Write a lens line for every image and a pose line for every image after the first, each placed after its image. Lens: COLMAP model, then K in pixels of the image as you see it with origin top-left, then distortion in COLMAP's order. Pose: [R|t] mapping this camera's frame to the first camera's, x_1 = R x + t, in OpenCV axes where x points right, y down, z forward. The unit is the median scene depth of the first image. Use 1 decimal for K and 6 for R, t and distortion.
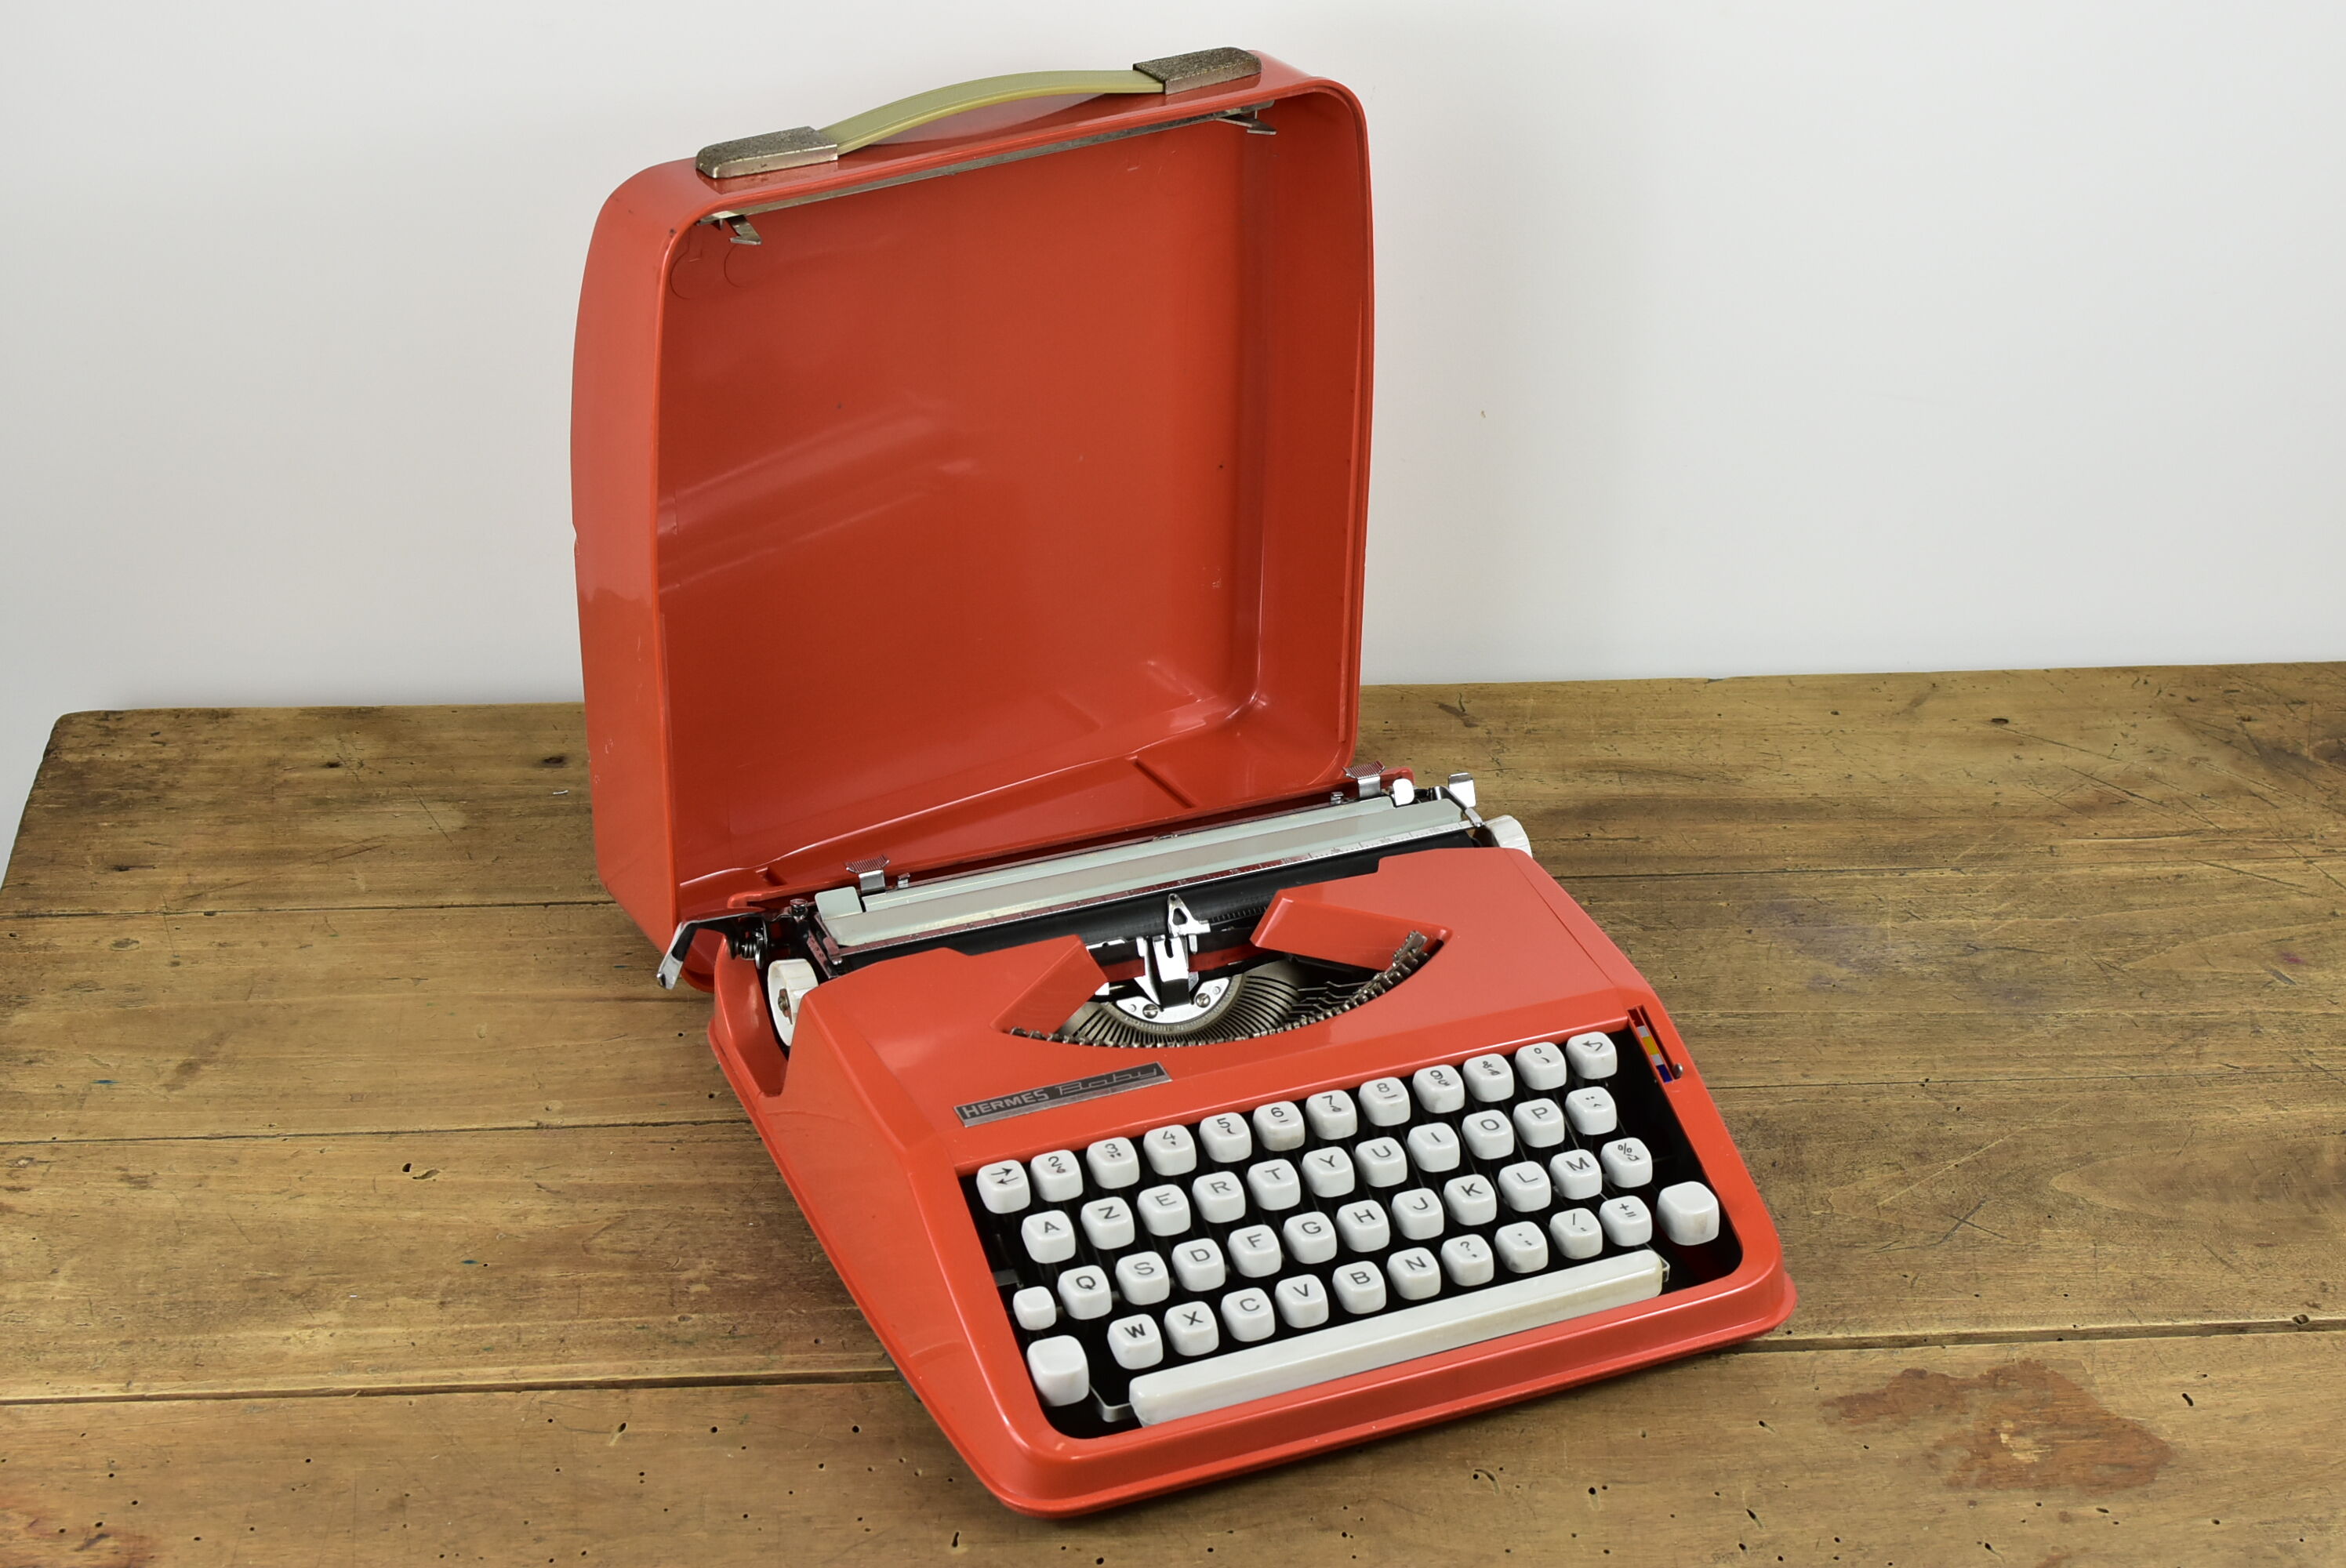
lens RADIAL K [[3609.6, 0, 1171.0], [0, 3609.6, 826.6], [0, 0, 1]] dist [0.001395, 0.000000]
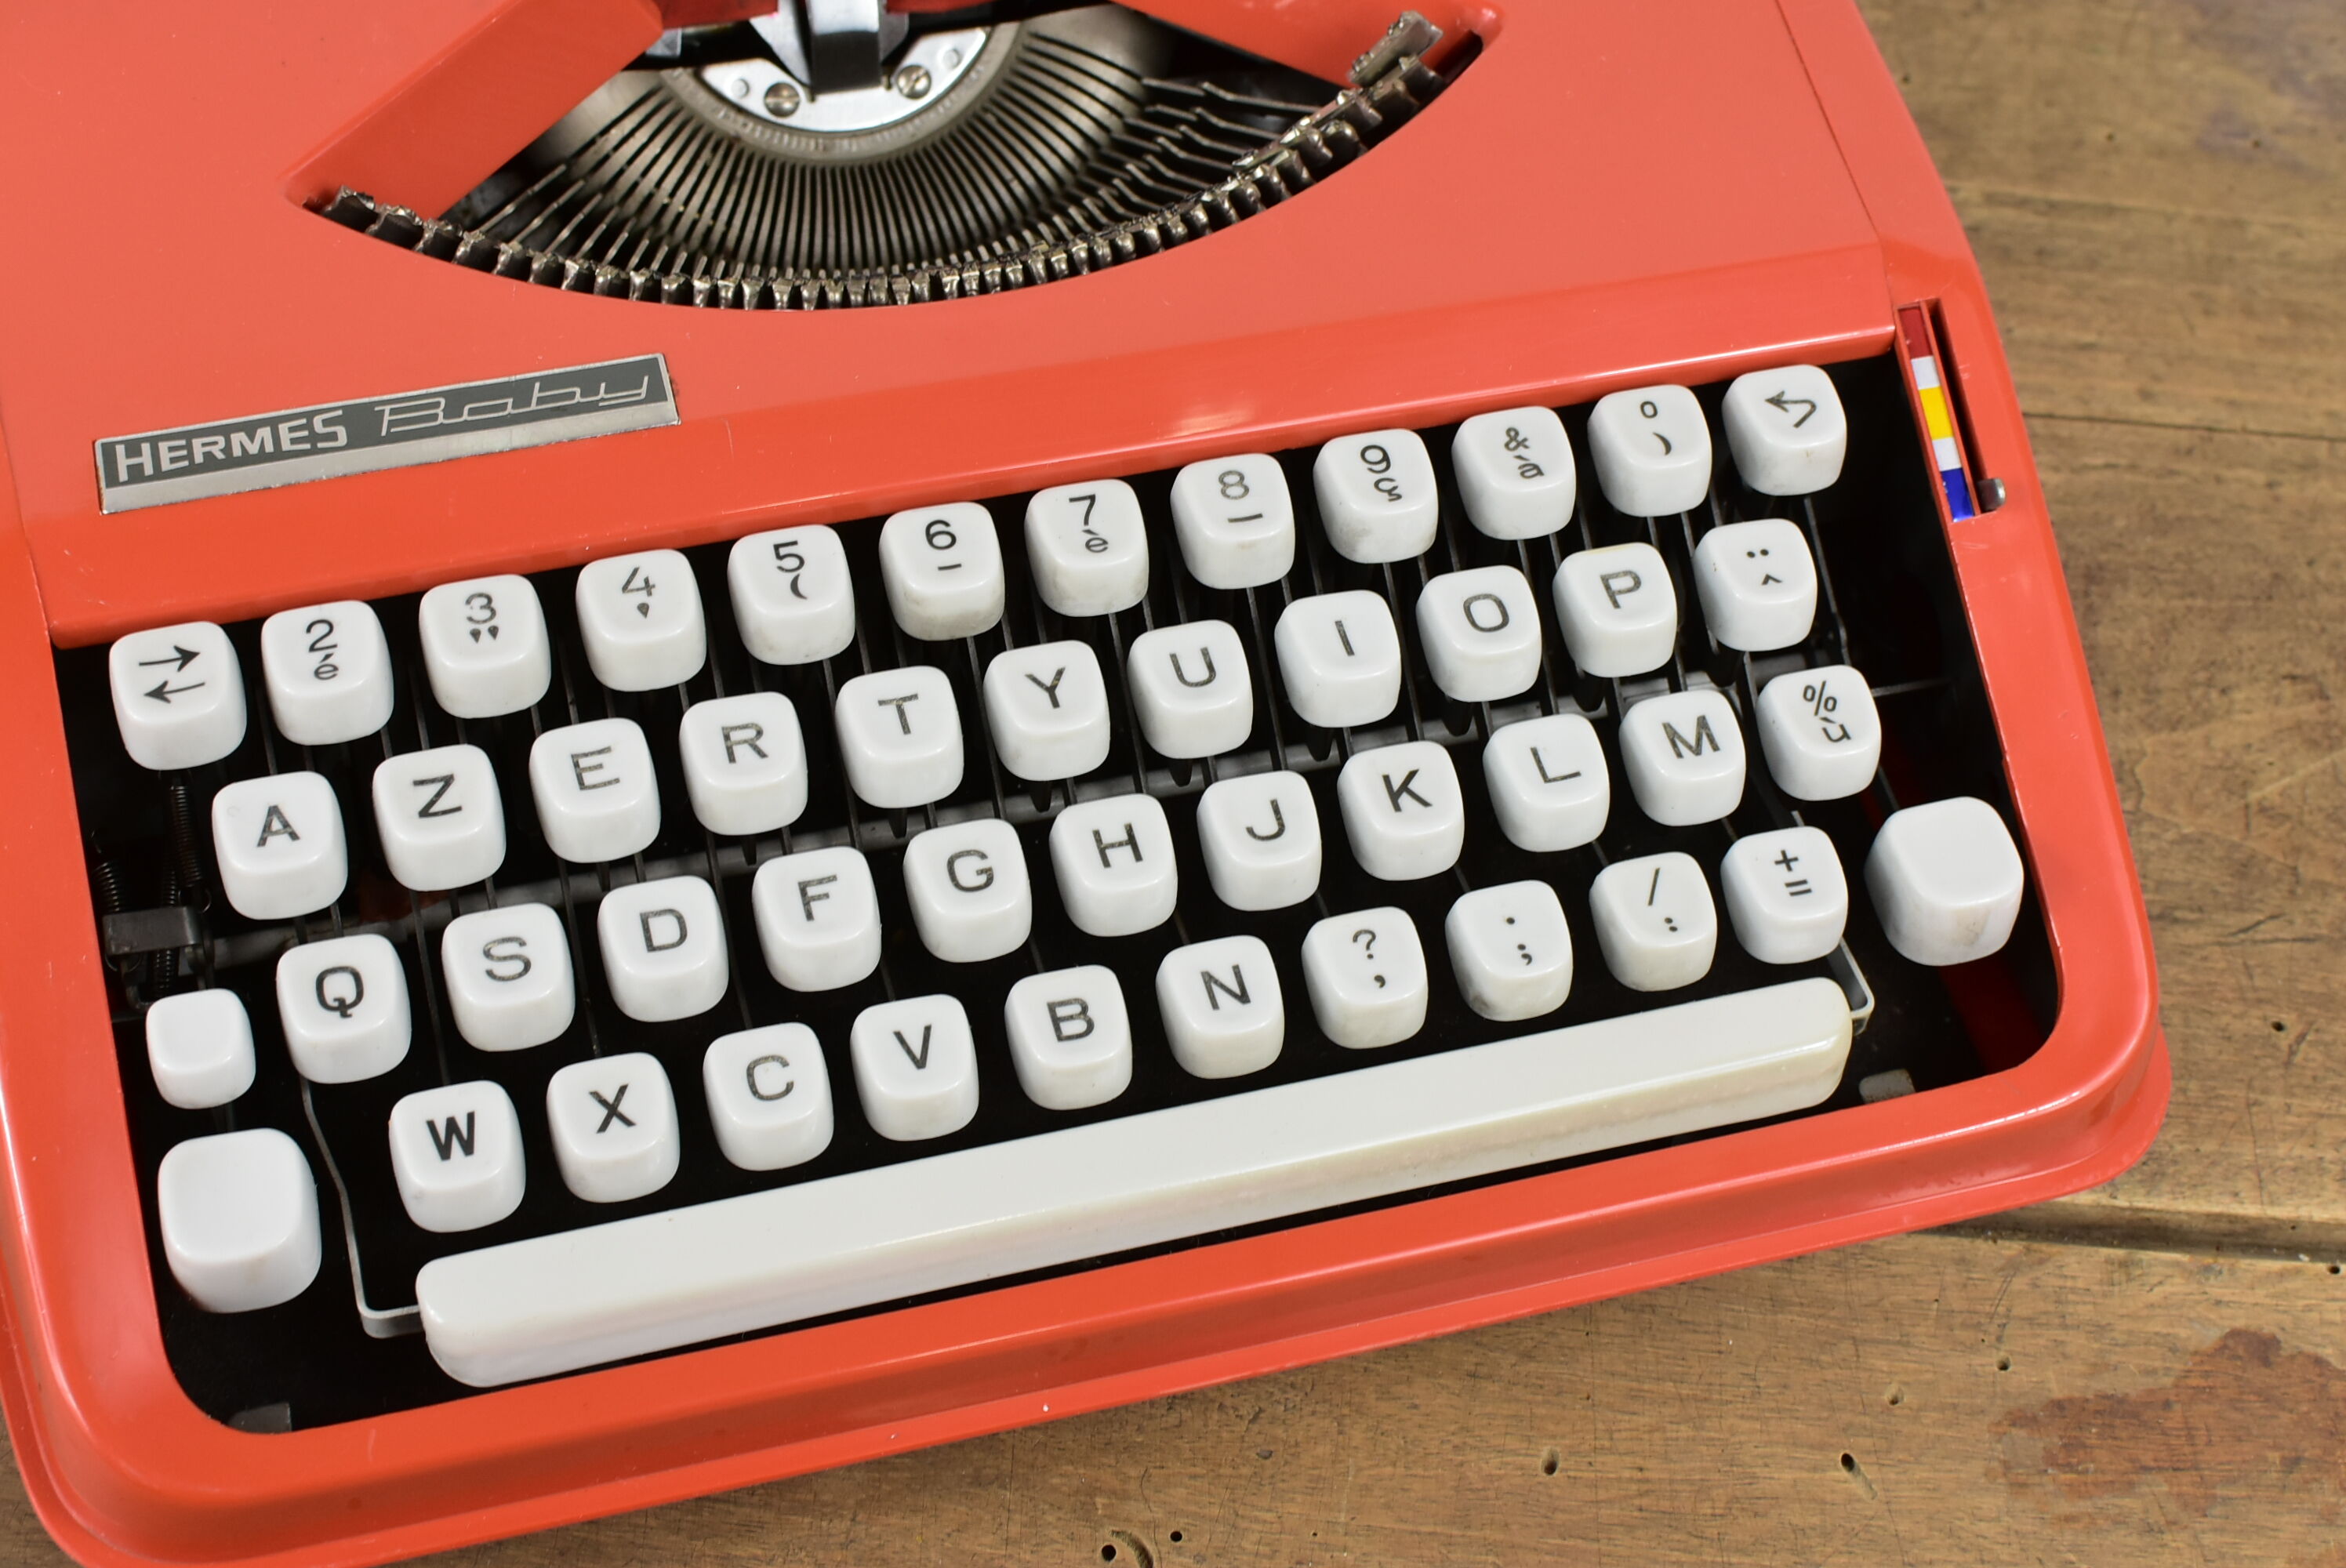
lens RADIAL K [[3609.6, 0, 1173.5], [0, 3609.6, 783.6], [0, 0, 1]] dist [0.001395, 0.000000]
pose [[0.990400, 0.131668, -0.042092, 0.086045], [-0.103297, 0.907298, 0.407602, -0.056340], [0.091858, -0.399341, 0.912189, 0.588761]]
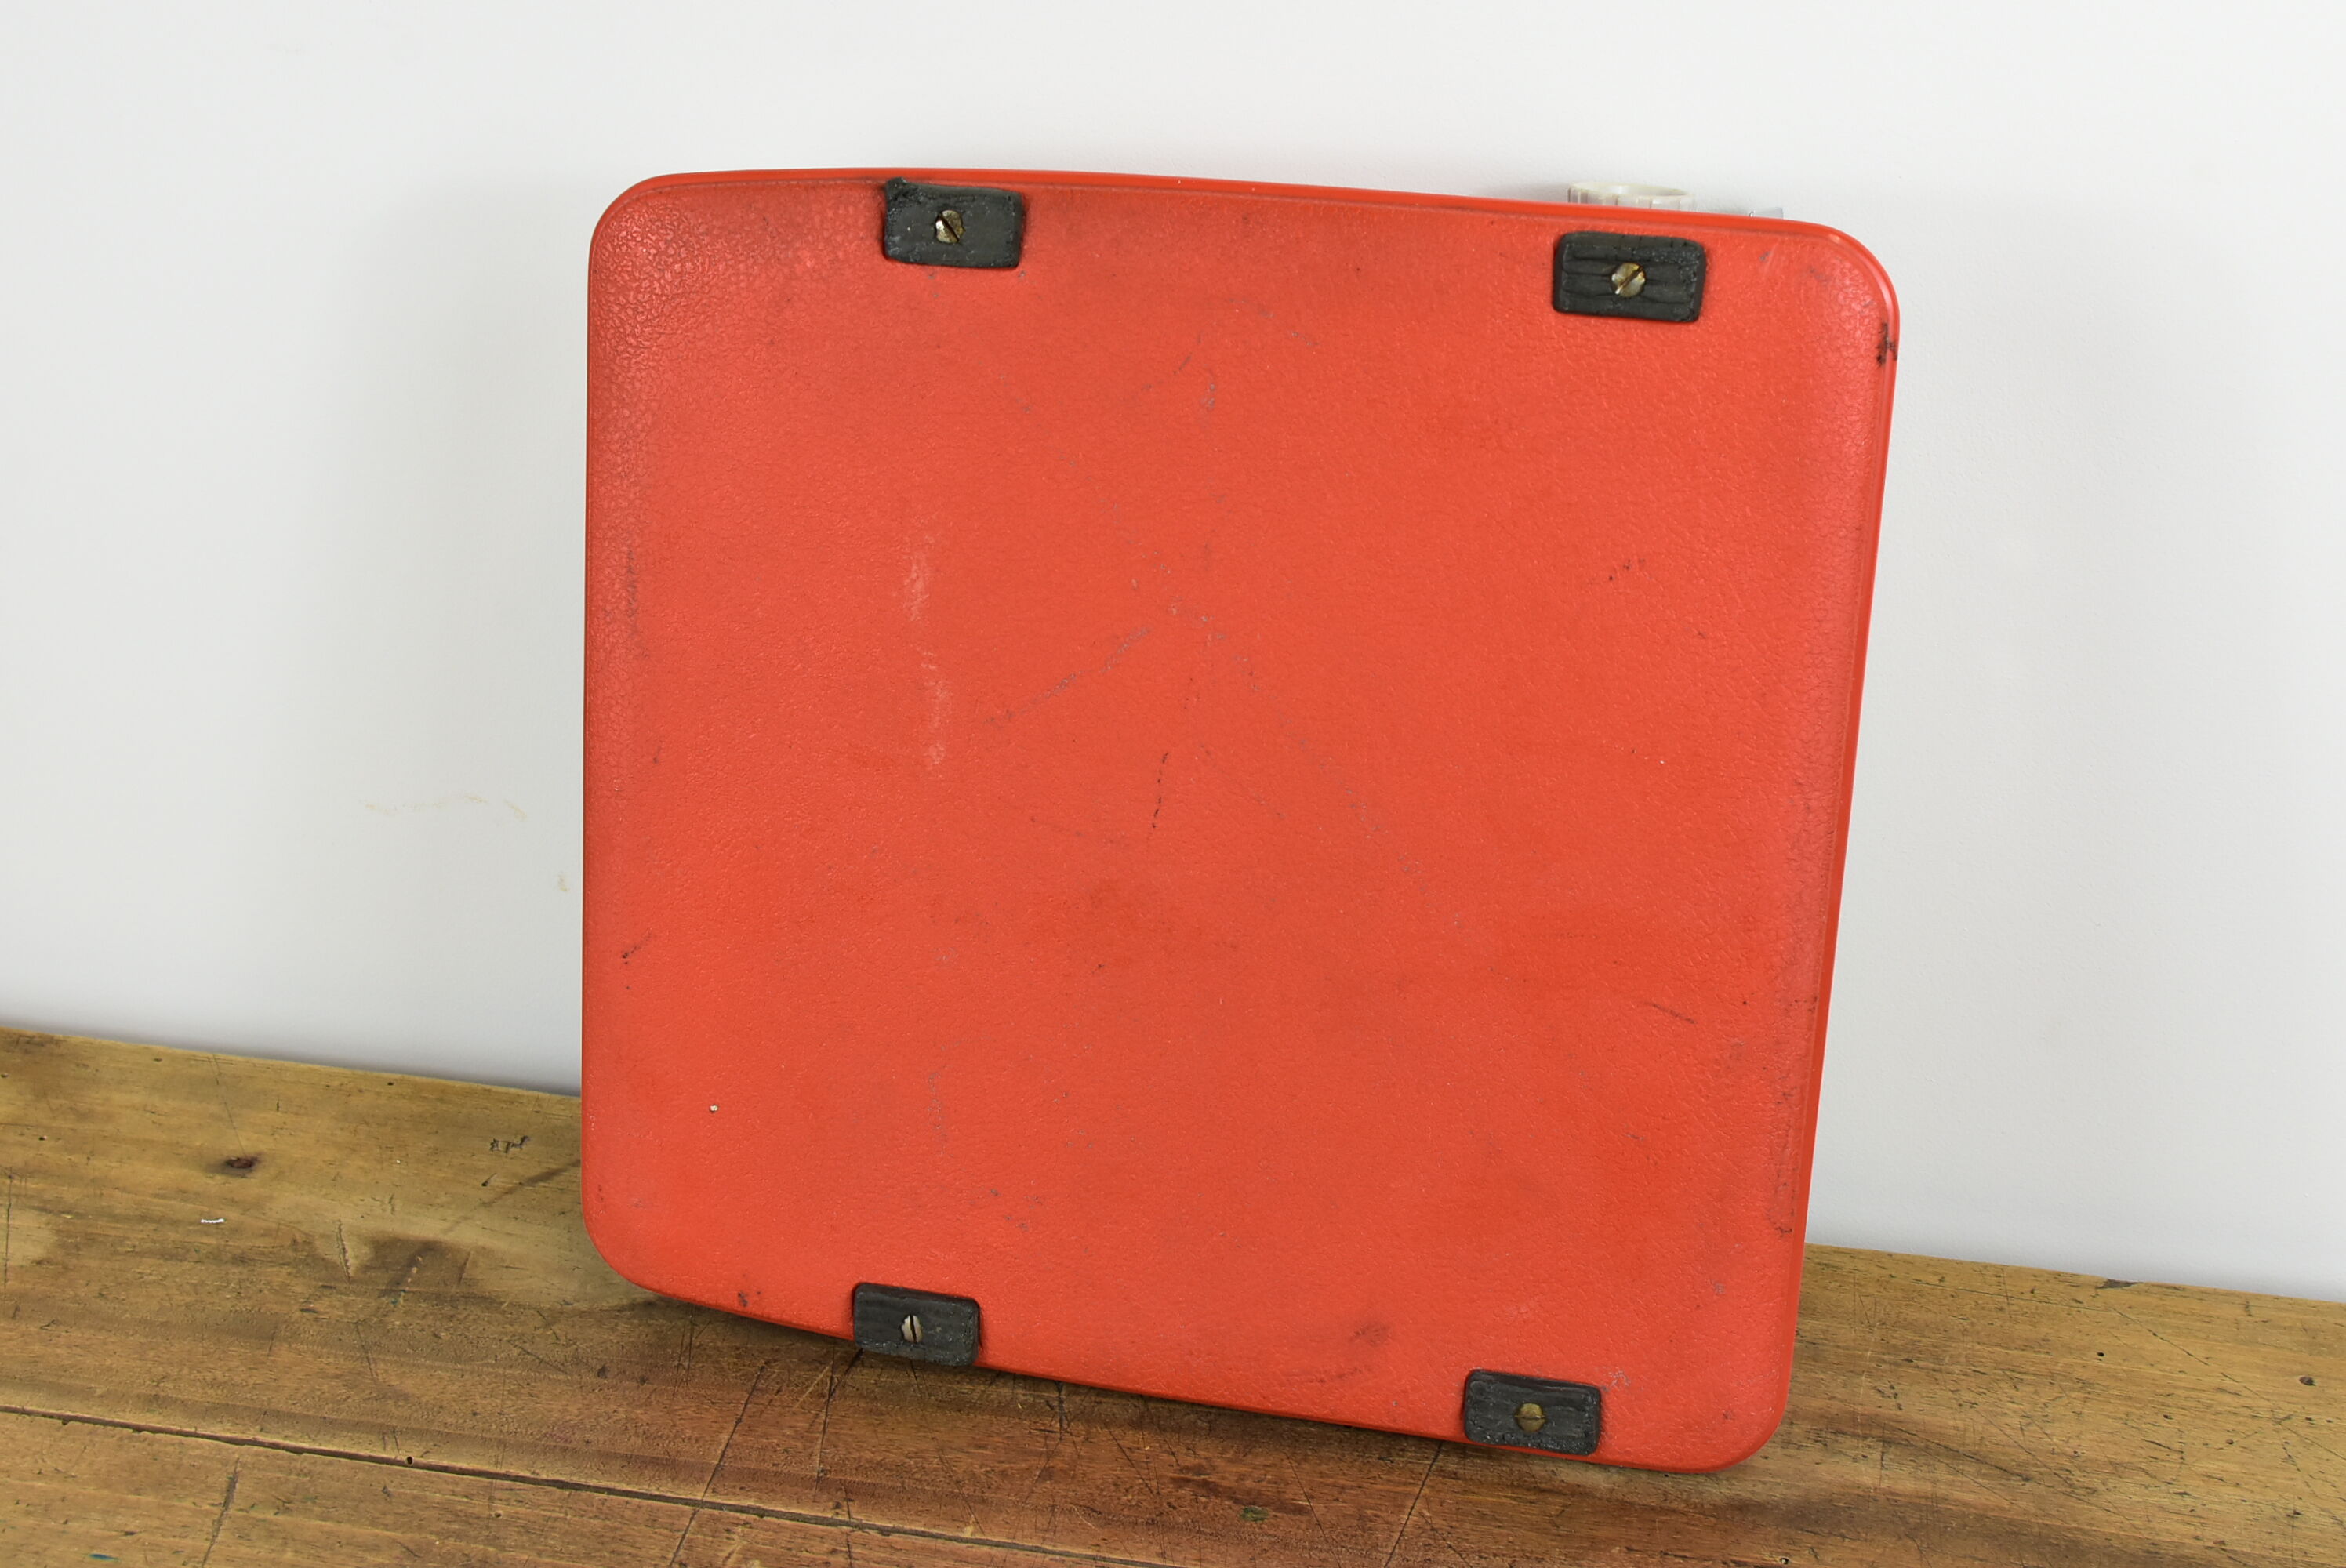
lens RADIAL K [[3609.6, 0, 1171.1], [0, 3609.6, 763.7], [0, 0, 1]] dist [0.001395, 0.000000]
pose [[0.960326, 0.116510, -0.253377, 0.174738], [-0.129557, 0.990941, -0.035374, -0.103994], [0.246960, 0.066798, 0.966721, 0.469294]]
